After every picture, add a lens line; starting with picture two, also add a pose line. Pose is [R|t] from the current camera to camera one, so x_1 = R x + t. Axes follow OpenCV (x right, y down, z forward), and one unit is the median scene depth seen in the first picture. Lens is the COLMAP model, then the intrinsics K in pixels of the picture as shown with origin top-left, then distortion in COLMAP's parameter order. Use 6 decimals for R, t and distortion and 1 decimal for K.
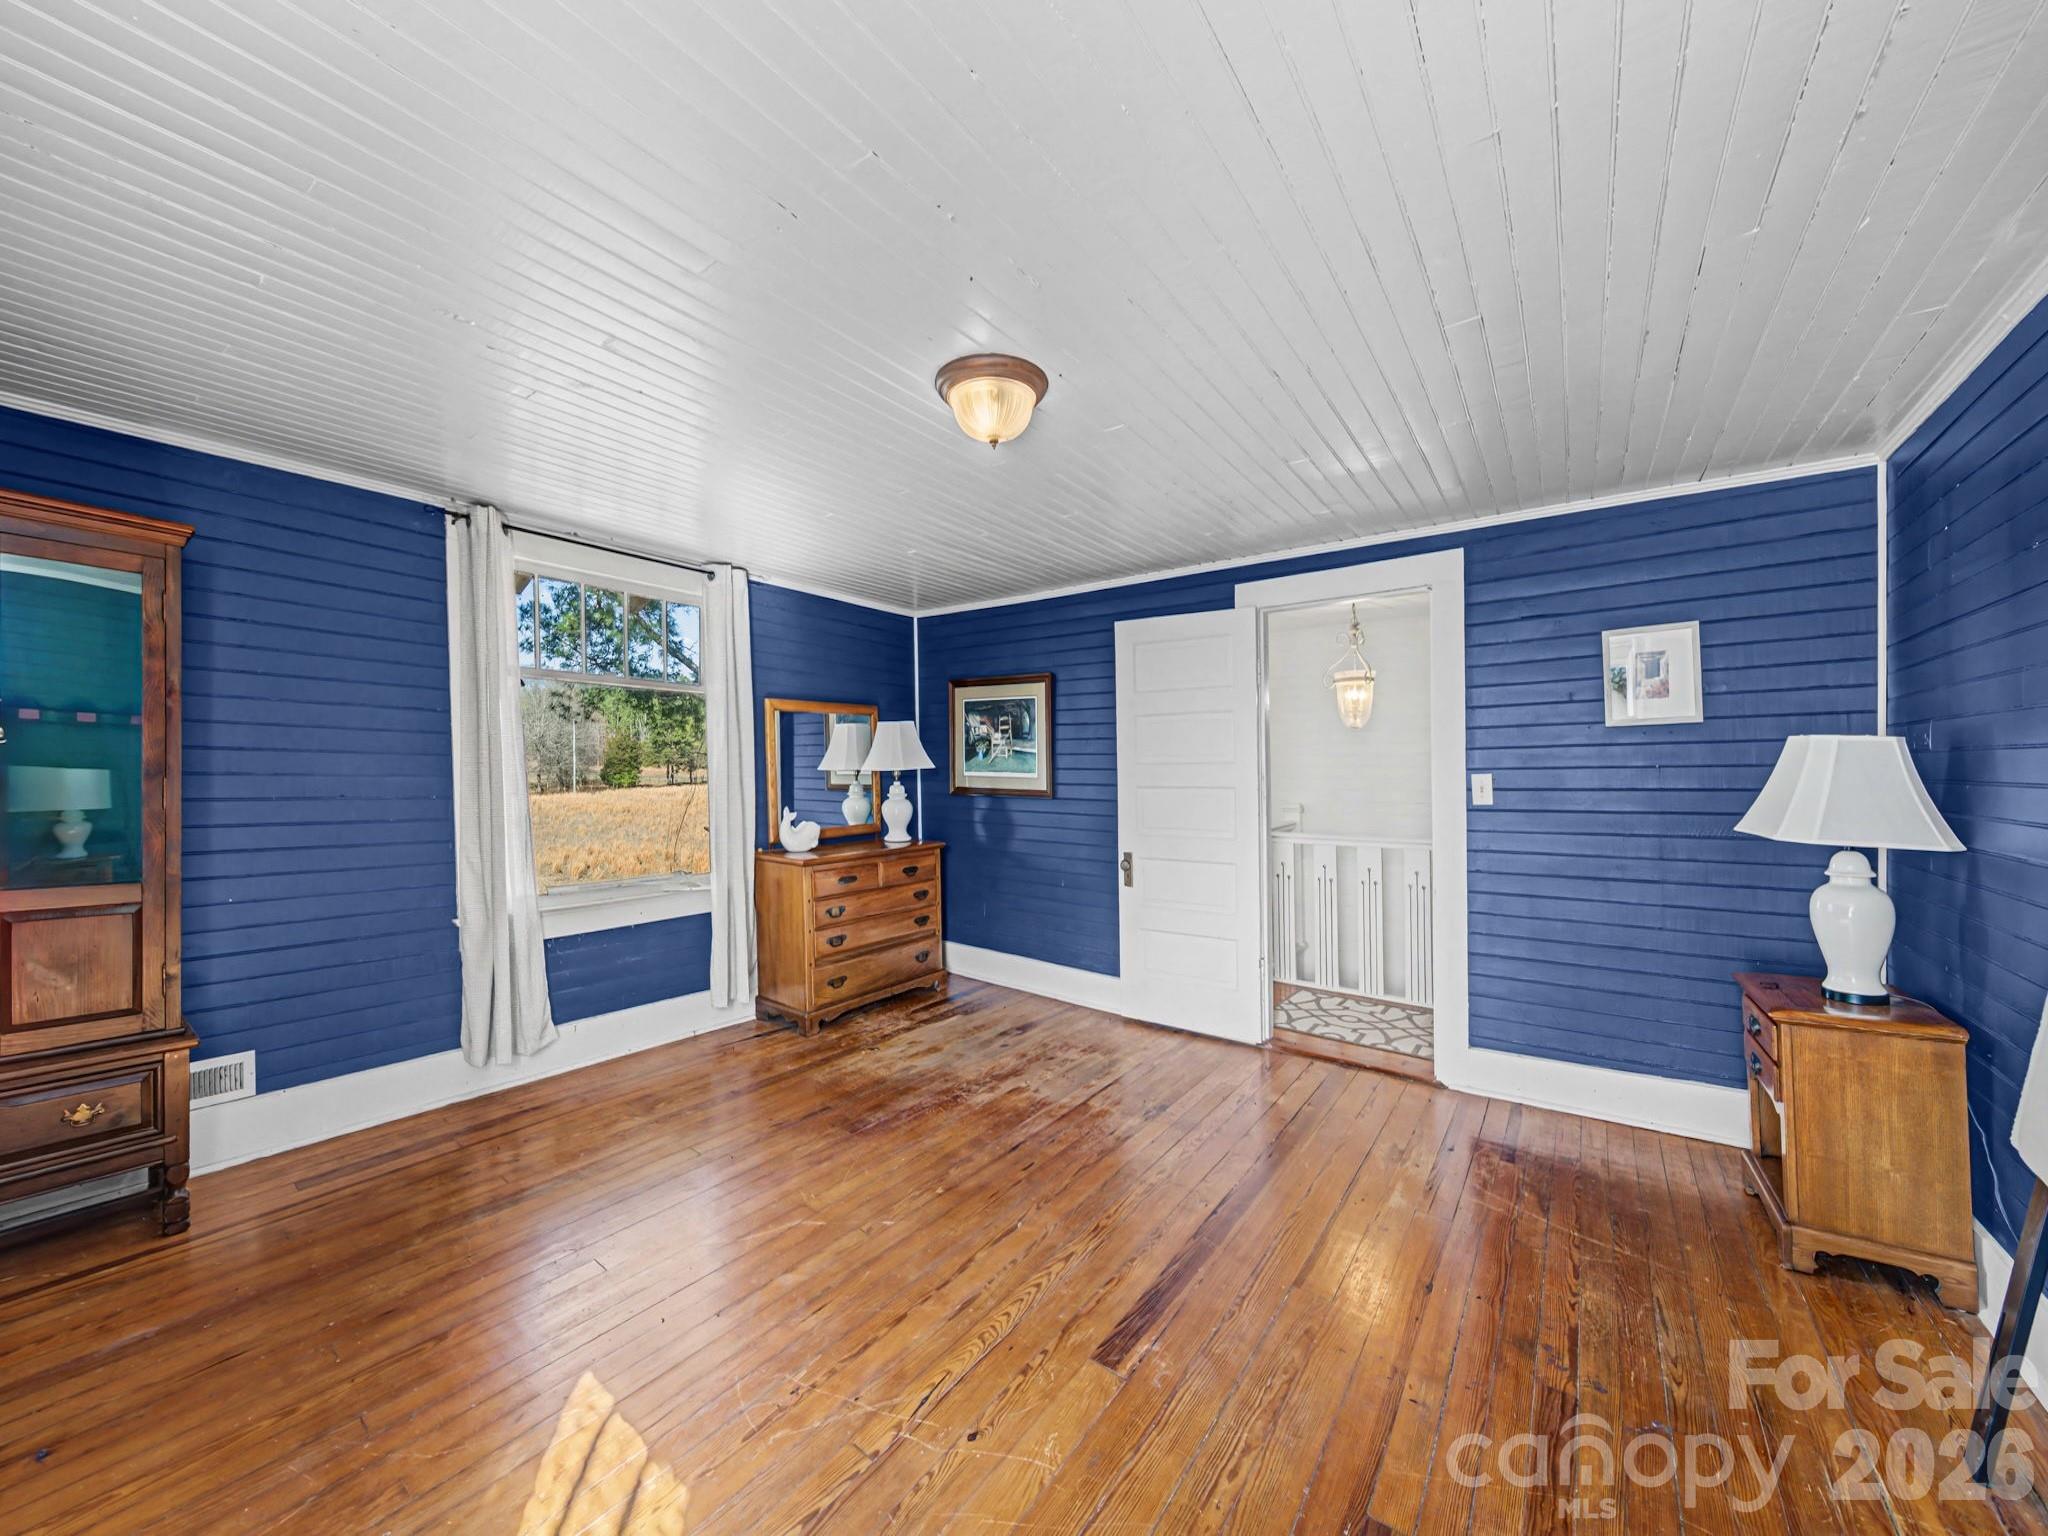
lens RADIAL K [[734.7, 0, 1042.3], [0, 734.7, 751.8], [0, 0, 1]] dist [0.000090, -0.000403]
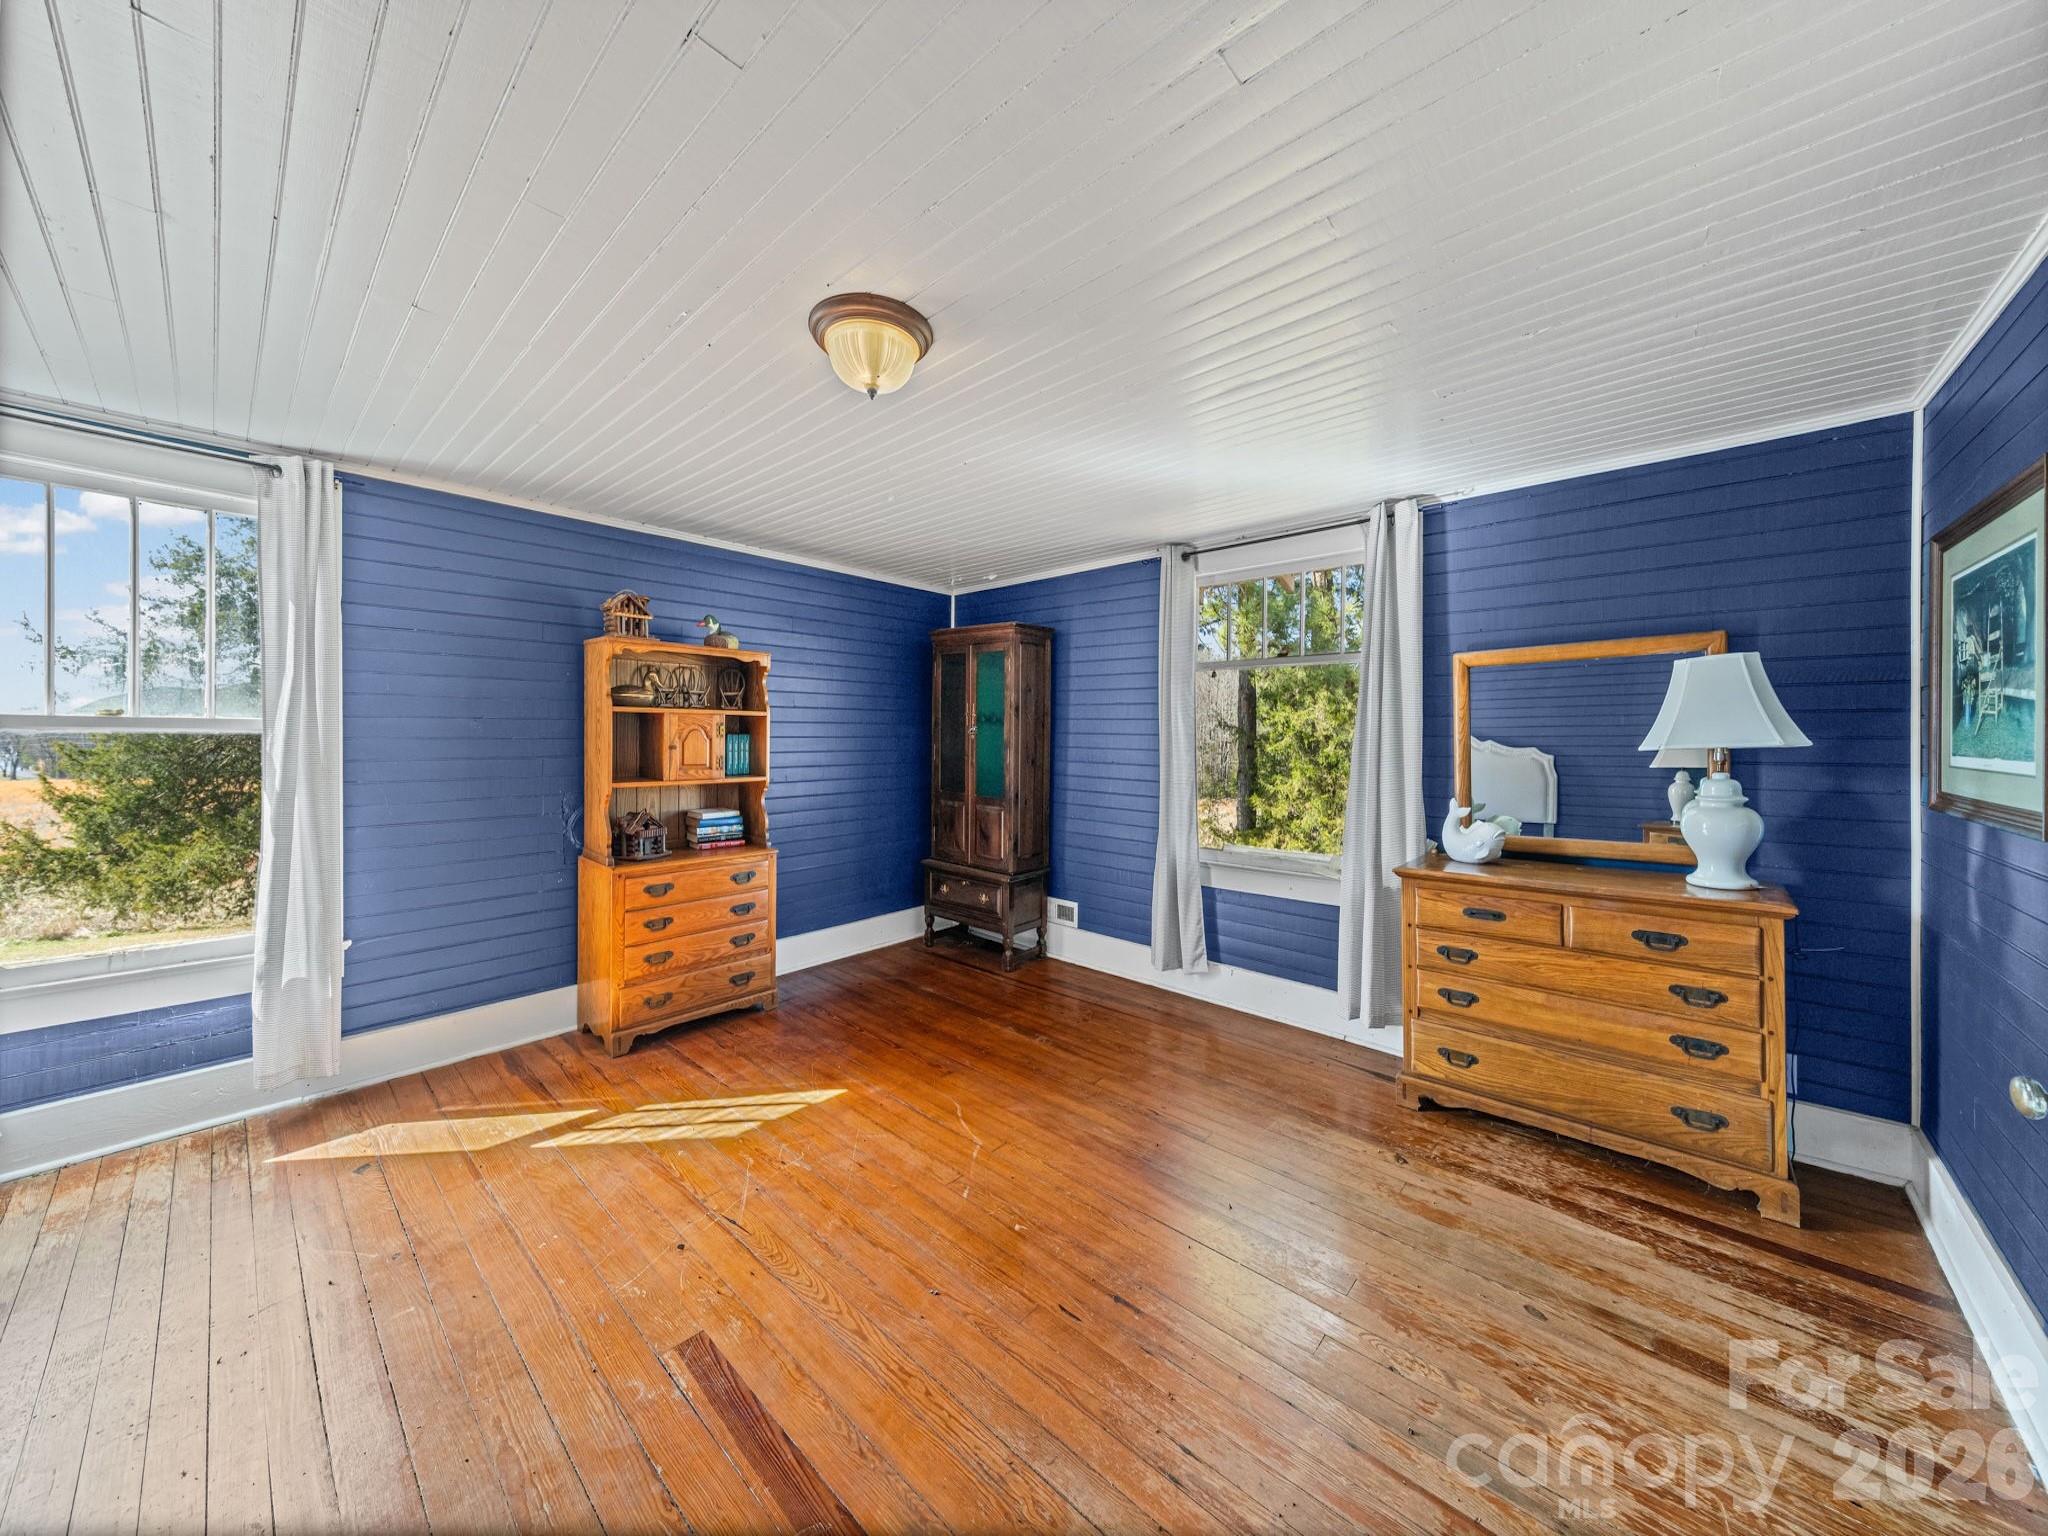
lens RADIAL K [[734.7, 0, 1042.3], [0, 734.7, 751.8], [0, 0, 1]] dist [0.000090, -0.000403]
pose [[-0.104473, 0.007688, -0.994498, 0.459438], [0.018632, 0.999810, 0.005771, 0.017503], [0.994353, -0.017927, -0.104596, 0.720629]]
